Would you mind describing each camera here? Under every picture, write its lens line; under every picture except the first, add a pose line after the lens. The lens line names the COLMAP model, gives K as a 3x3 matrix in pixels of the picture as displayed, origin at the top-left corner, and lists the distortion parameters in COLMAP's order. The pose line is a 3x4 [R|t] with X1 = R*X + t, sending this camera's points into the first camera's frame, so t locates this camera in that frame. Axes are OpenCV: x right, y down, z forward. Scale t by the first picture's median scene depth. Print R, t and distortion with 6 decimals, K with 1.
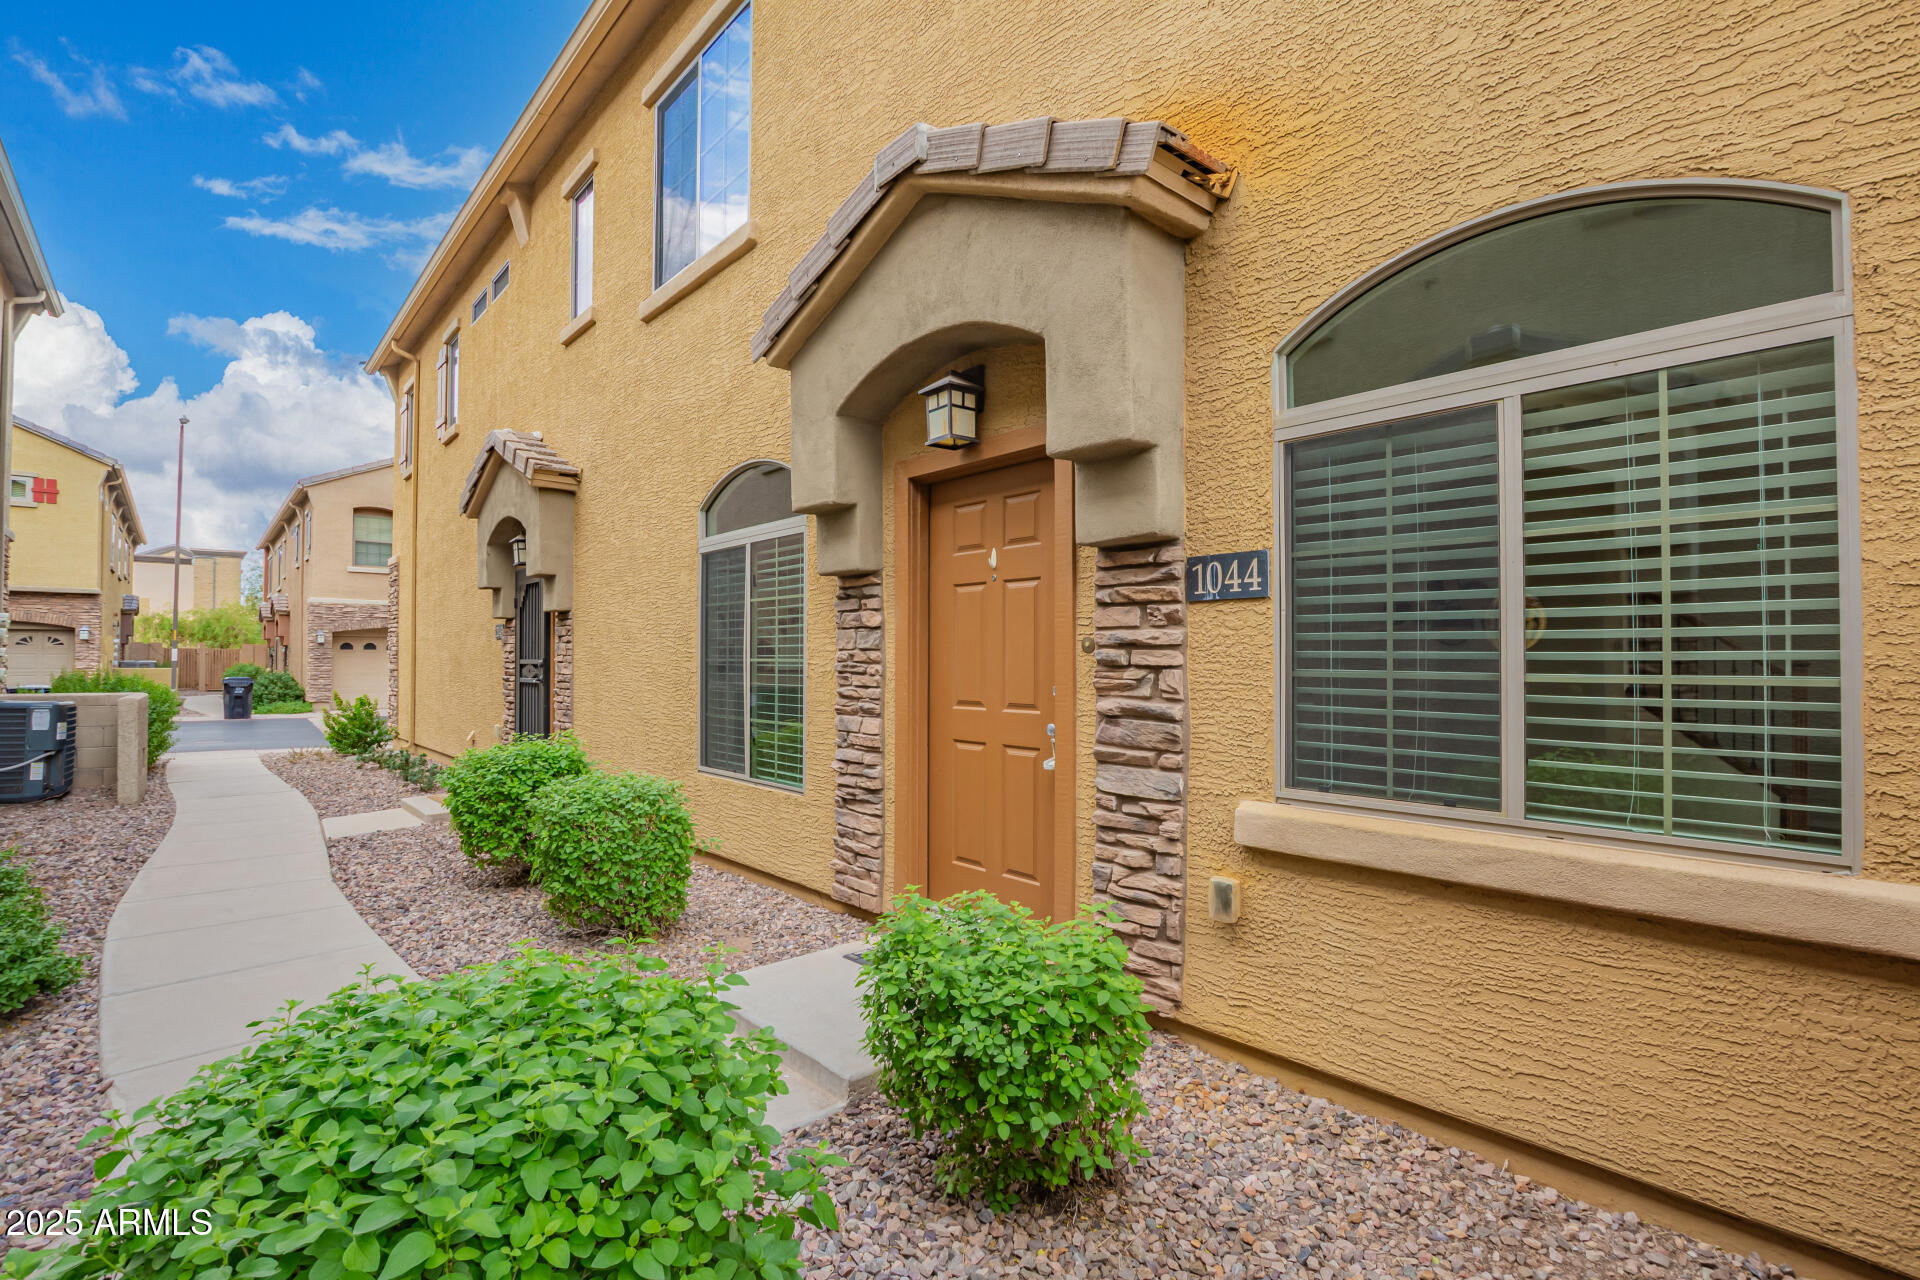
lens RADIAL K [[880.0, 0, 973.9], [0, 880.0, 638.8], [0, 0, 1]] dist [-0.013093, -0.000497]
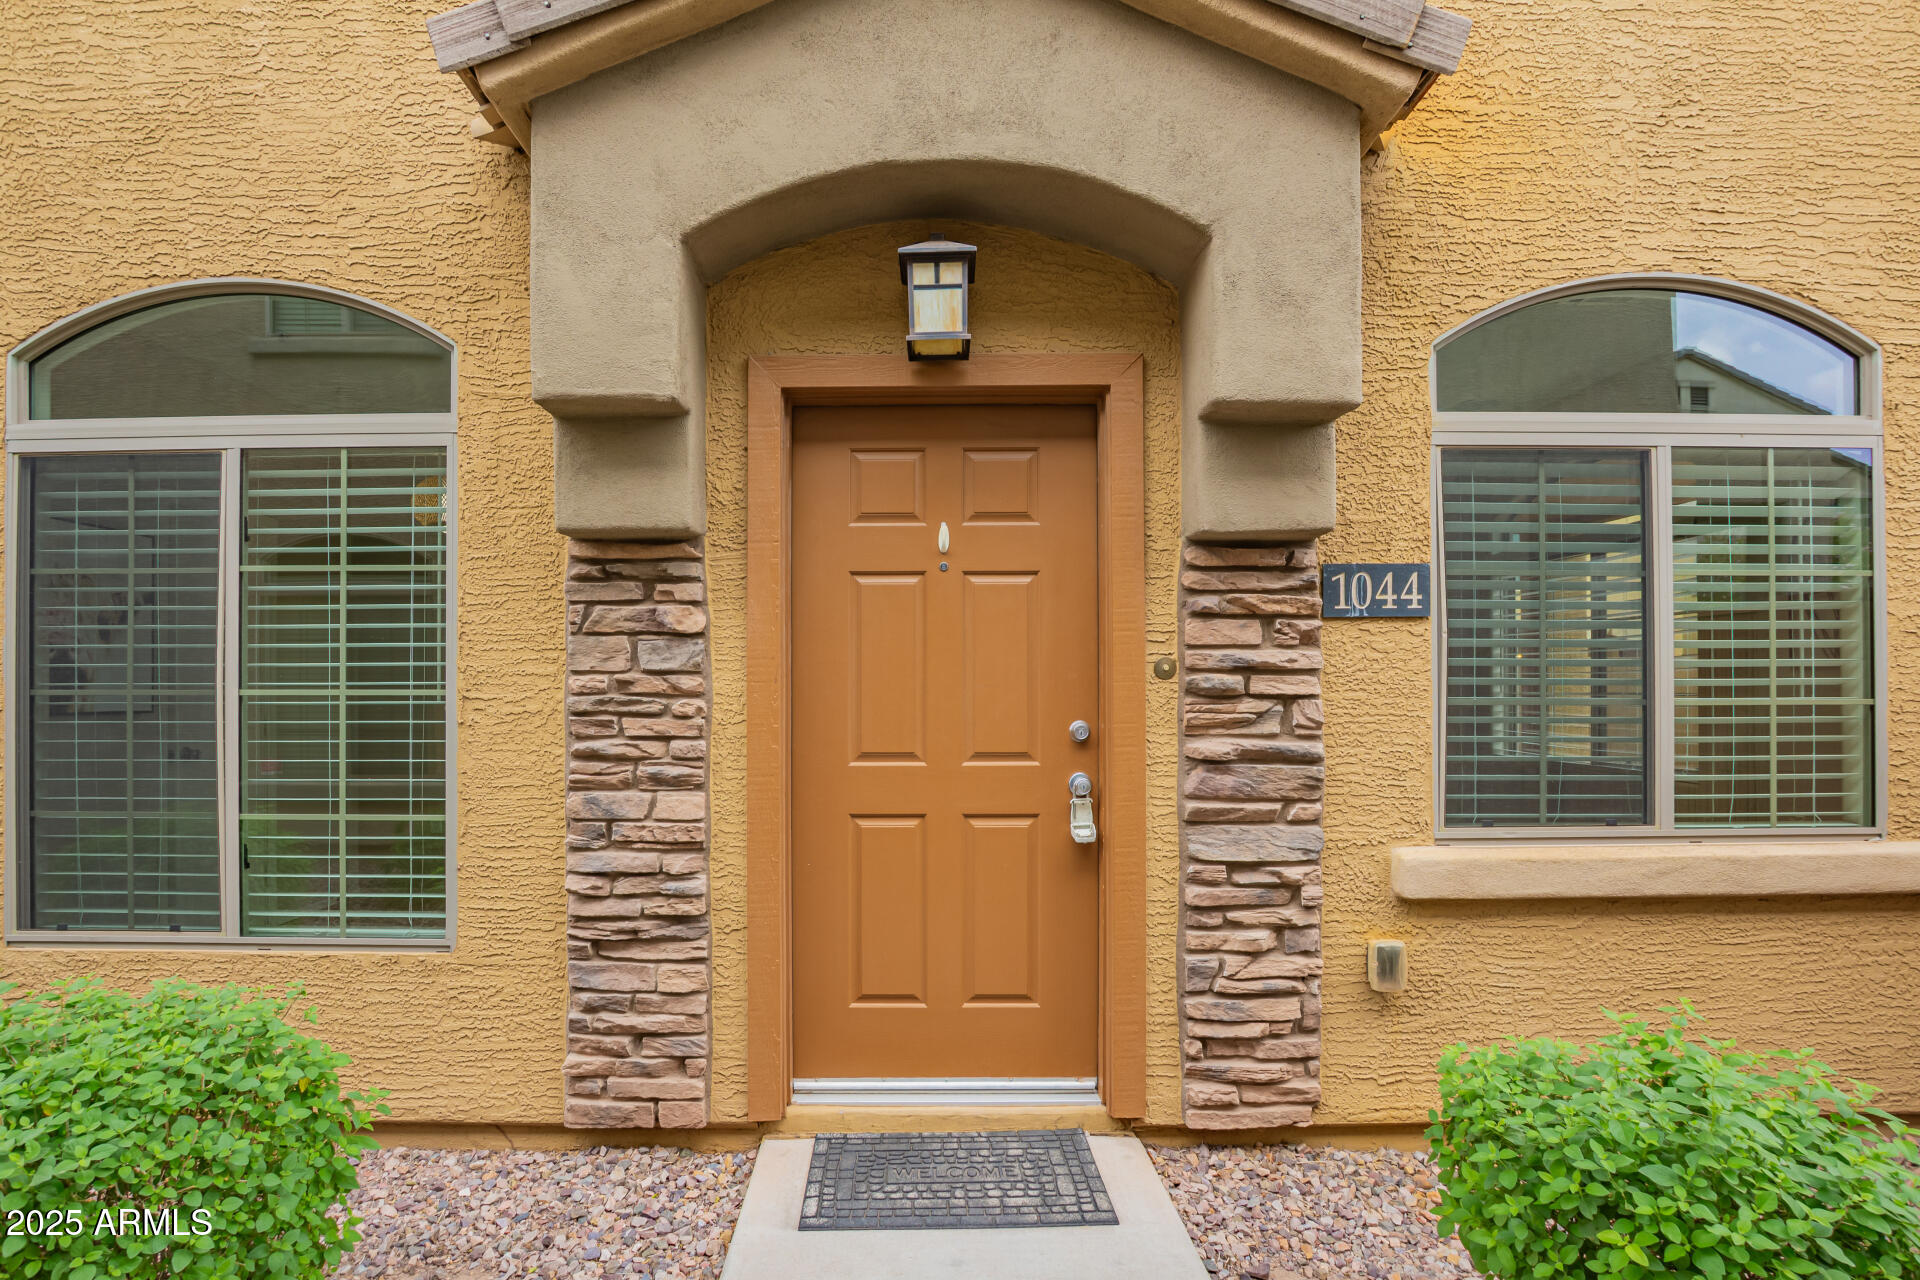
lens RADIAL K [[880.0, 0, 901.4], [0, 880.0, 672.9], [0, 0, 1]] dist [-0.013093, -0.000497]
pose [[0.675591, 0.005214, 0.737258, -0.628450], [-0.013148, 0.999901, 0.004976, 0.011213], [-0.737159, -0.013055, 0.675593, 0.724671]]
